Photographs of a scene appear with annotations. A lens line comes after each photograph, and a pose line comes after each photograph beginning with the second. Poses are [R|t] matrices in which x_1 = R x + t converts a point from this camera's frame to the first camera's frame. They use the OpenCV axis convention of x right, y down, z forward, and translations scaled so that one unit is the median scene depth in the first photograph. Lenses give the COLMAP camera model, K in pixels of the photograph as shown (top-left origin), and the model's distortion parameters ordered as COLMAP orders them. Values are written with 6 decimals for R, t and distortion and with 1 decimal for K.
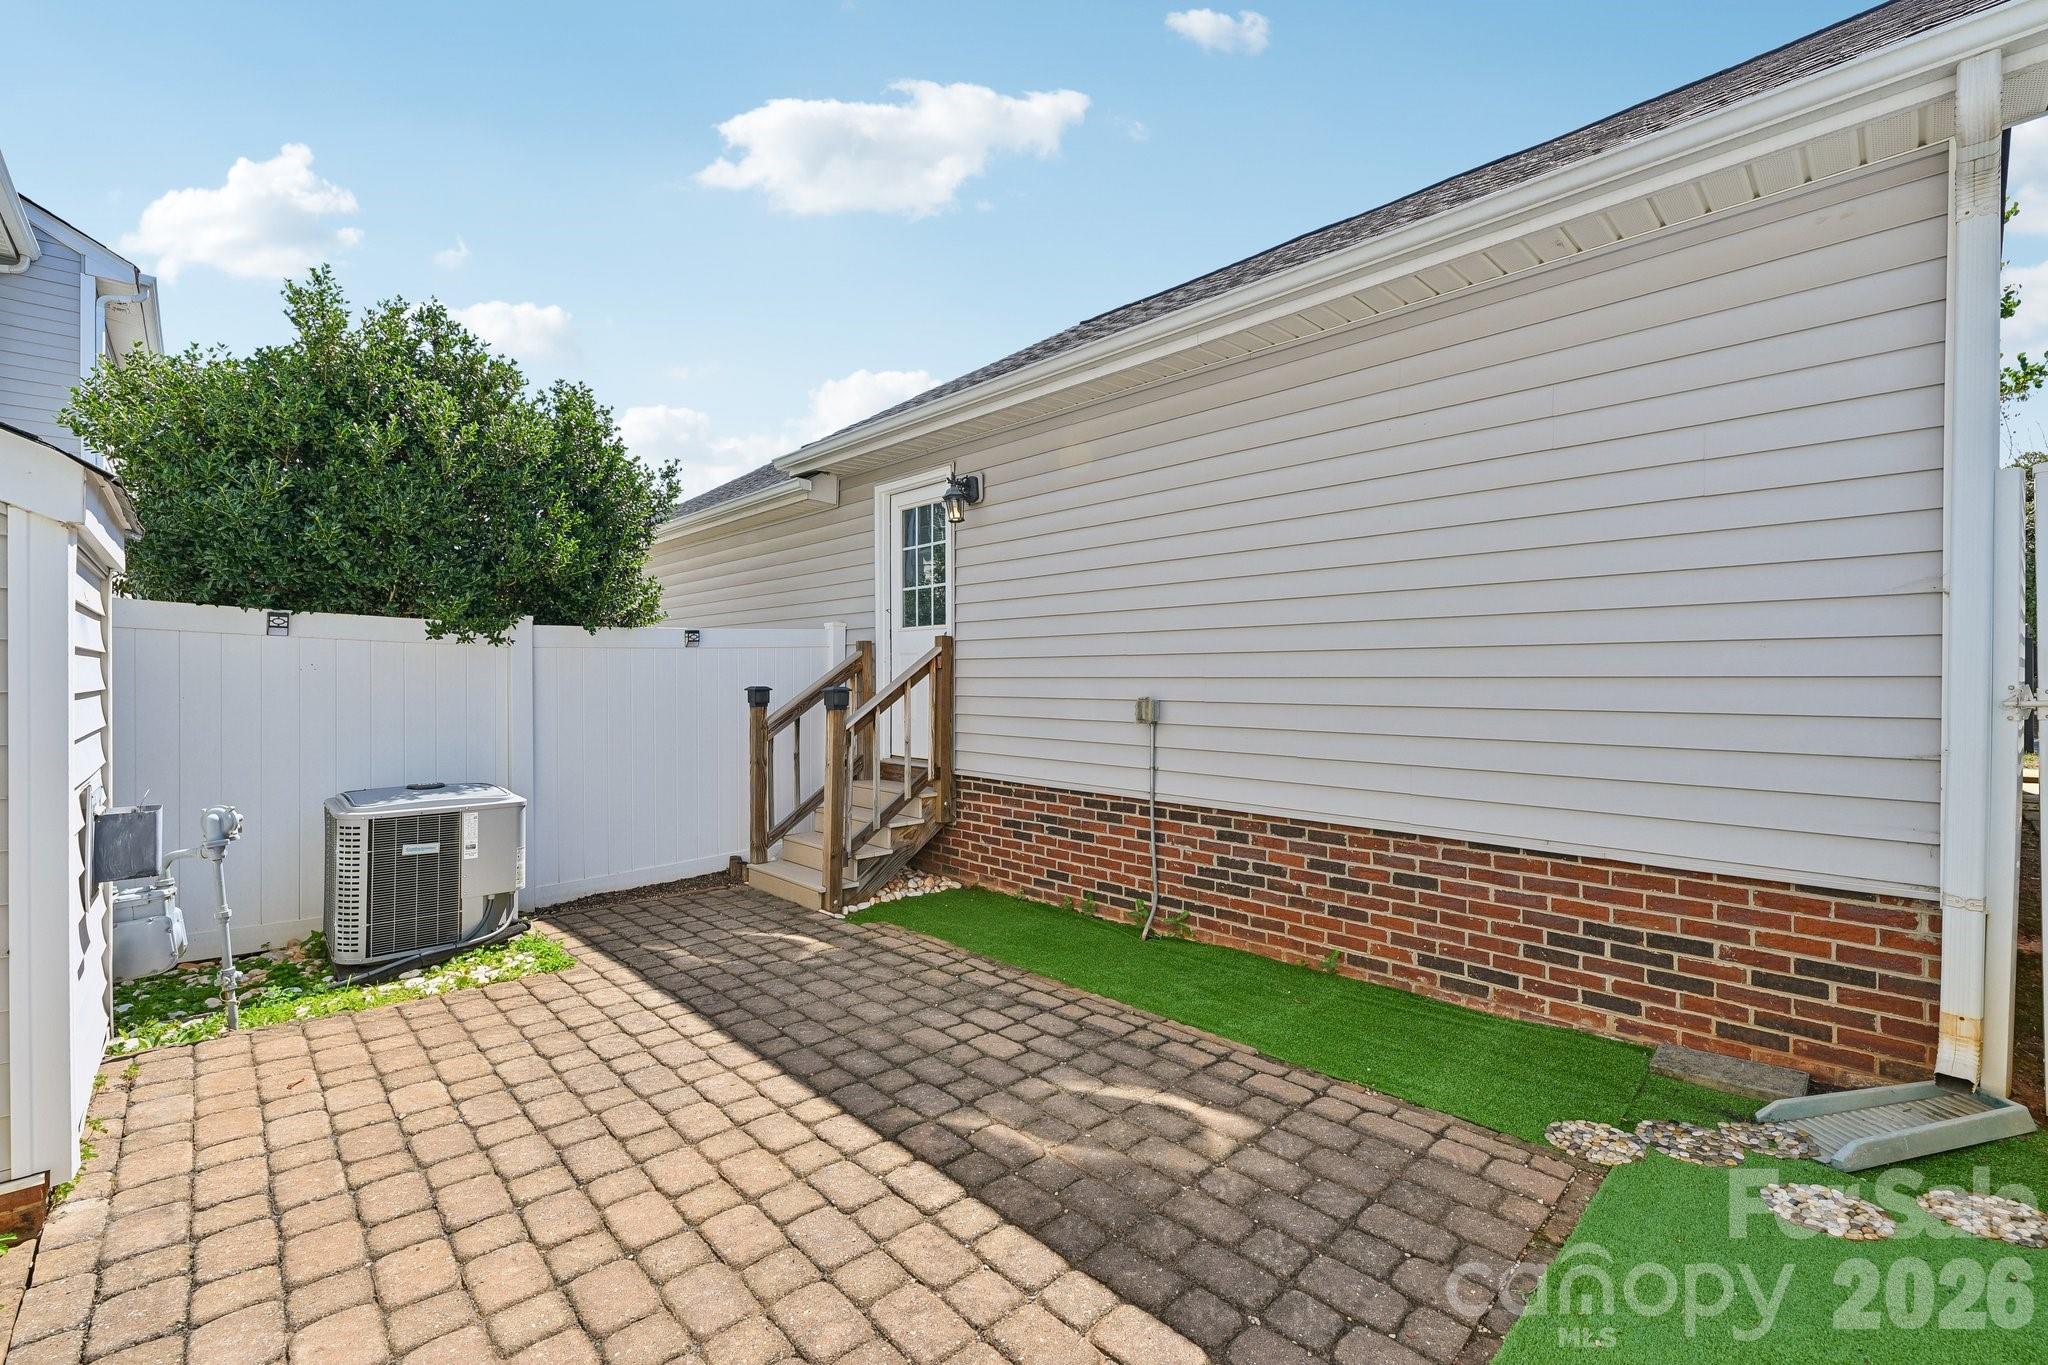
lens RADIAL K [[846.6, 0, 1024.0], [0, 846.6, 682.5], [0, 0, 1]] dist [-0.003732, -0.000376]
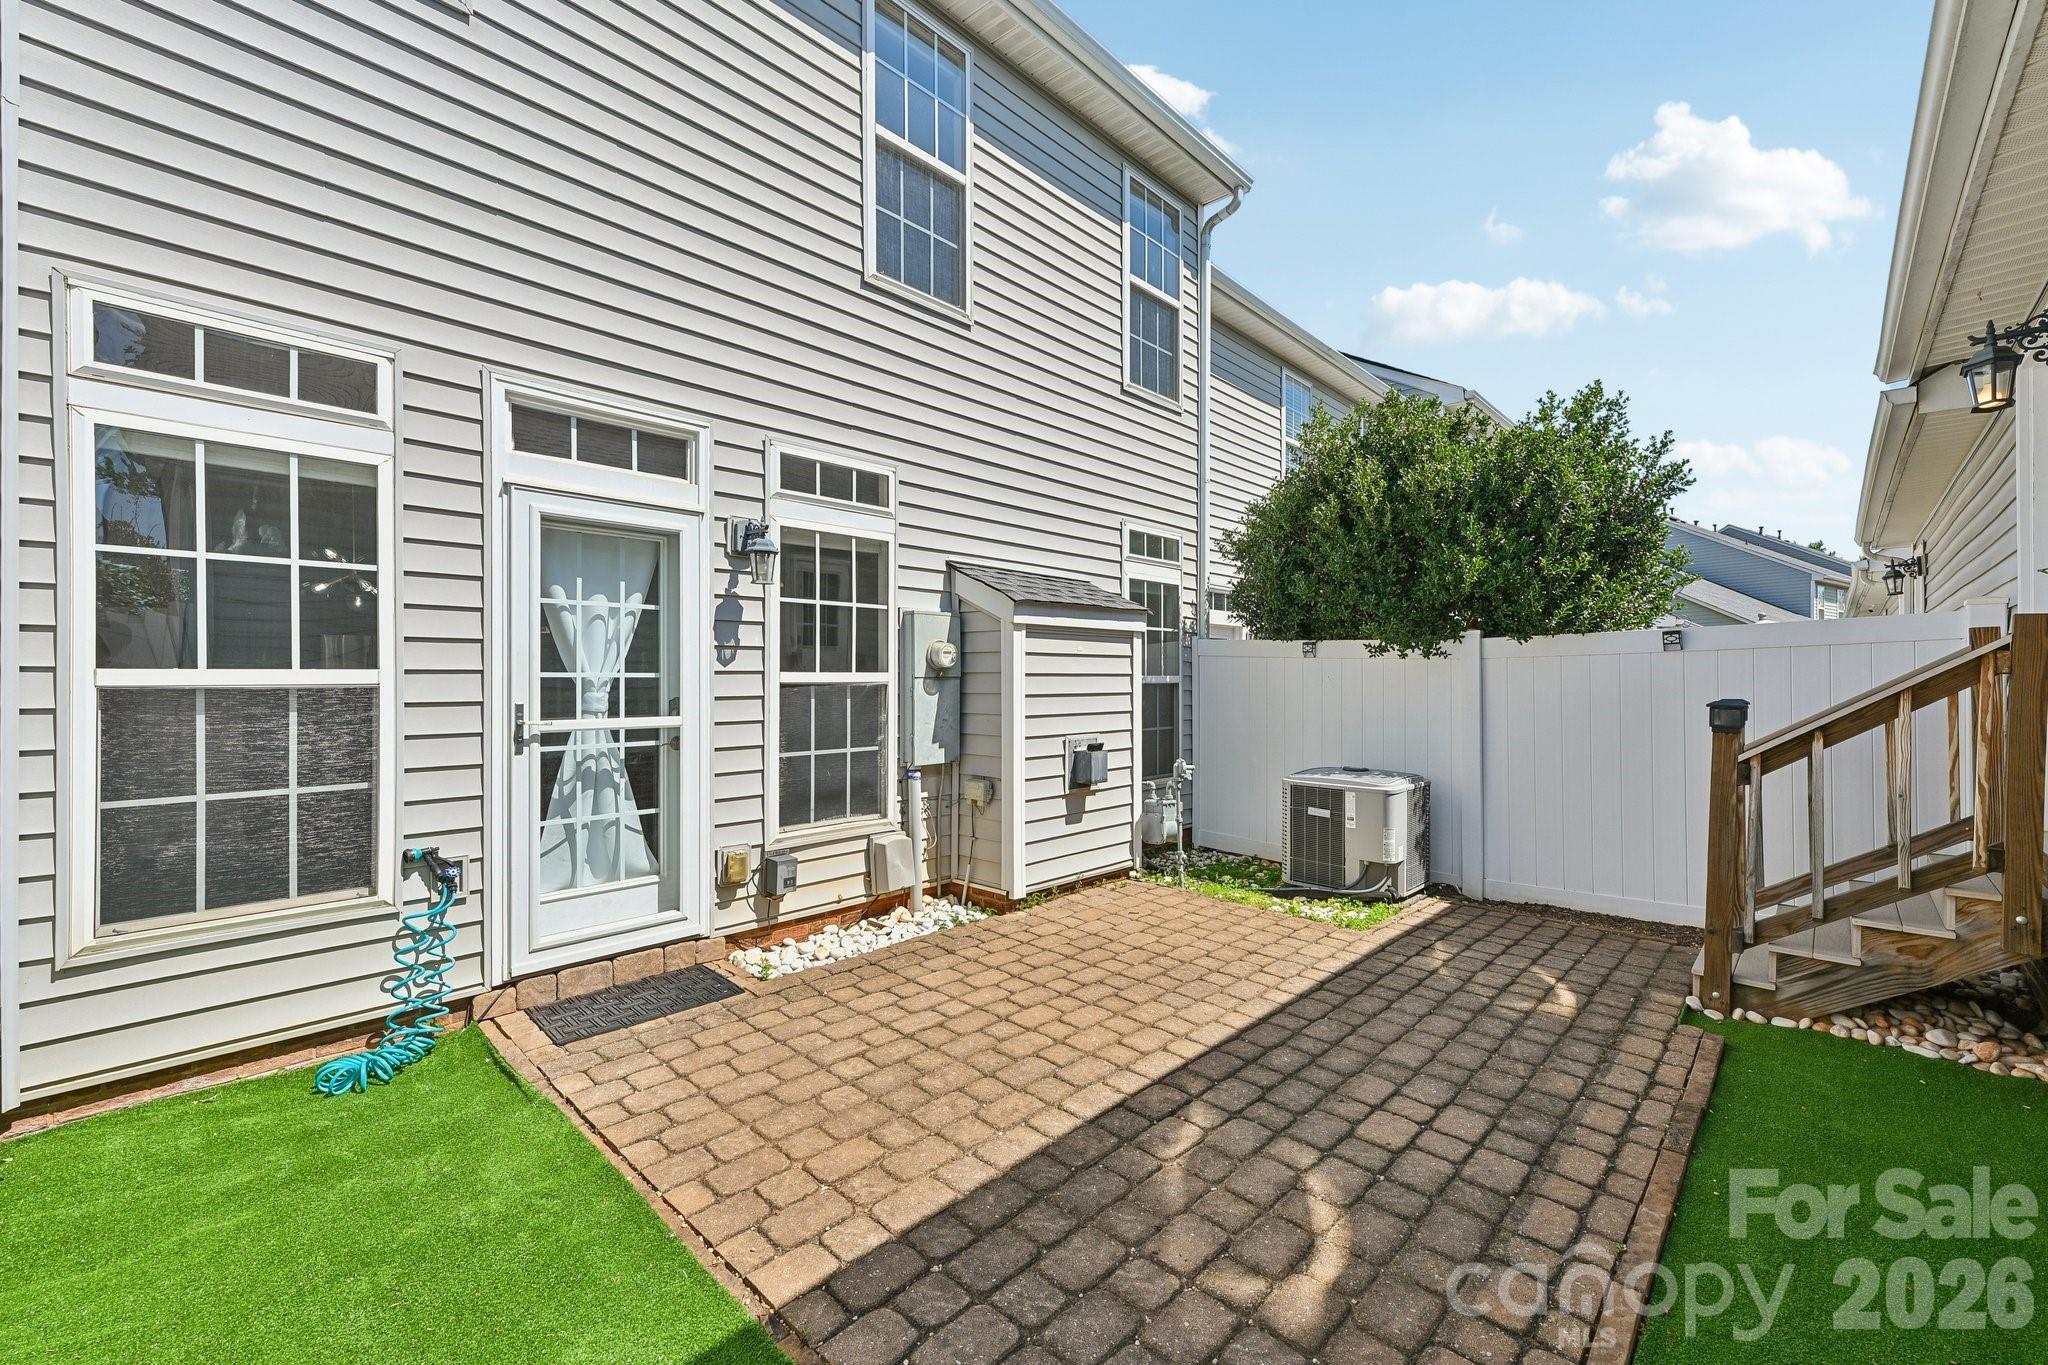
lens RADIAL K [[829.6, 0, 1018.4], [0, 829.6, 687.9], [0, 0, 1]] dist [0.001520, 0.000513]
pose [[0.033832, 0.007056, -0.999403, 0.629820], [-0.006398, 0.999956, 0.006844, -0.009663], [0.999407, 0.006163, 0.033876, 0.490507]]
